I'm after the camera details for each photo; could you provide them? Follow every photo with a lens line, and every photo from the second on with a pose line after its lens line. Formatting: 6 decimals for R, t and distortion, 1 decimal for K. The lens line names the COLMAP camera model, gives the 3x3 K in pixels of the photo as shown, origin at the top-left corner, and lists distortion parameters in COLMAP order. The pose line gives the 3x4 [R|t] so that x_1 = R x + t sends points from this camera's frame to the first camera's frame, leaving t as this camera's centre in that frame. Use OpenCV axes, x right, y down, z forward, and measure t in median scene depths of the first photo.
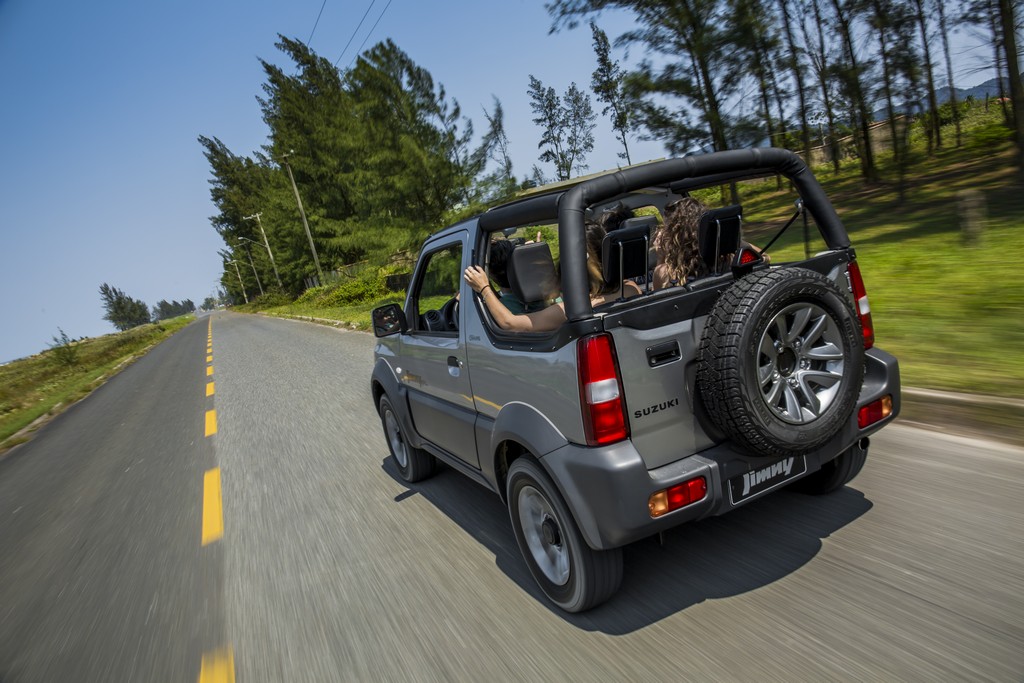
lens RADIAL K [[733.7, 0, 532.3], [0, 733.7, 352.7], [0, 0, 1]] dist [-0.086313, 0.000356]
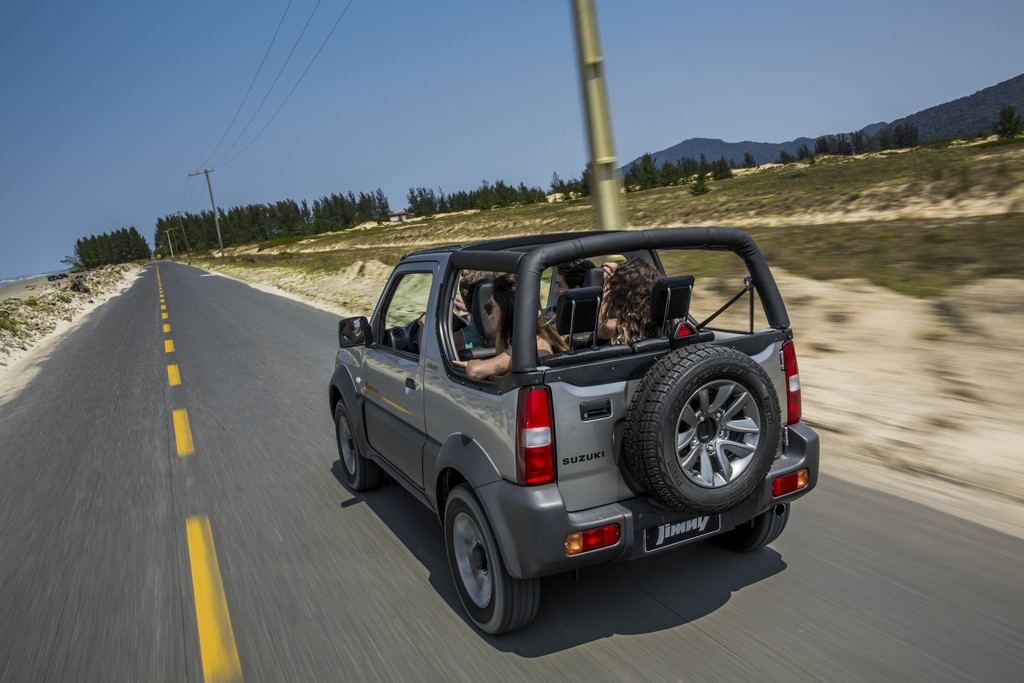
lens RADIAL K [[851.7, 0, 547.7], [0, 851.7, 343.1], [0, 0, 1]] dist [-0.090604, -0.001823]
pose [[0.991803, 0.123476, 0.032866, 0.050520], [-0.123310, 0.992343, -0.007033, -0.079073], [-0.033483, 0.002922, 0.999435, -0.280520]]
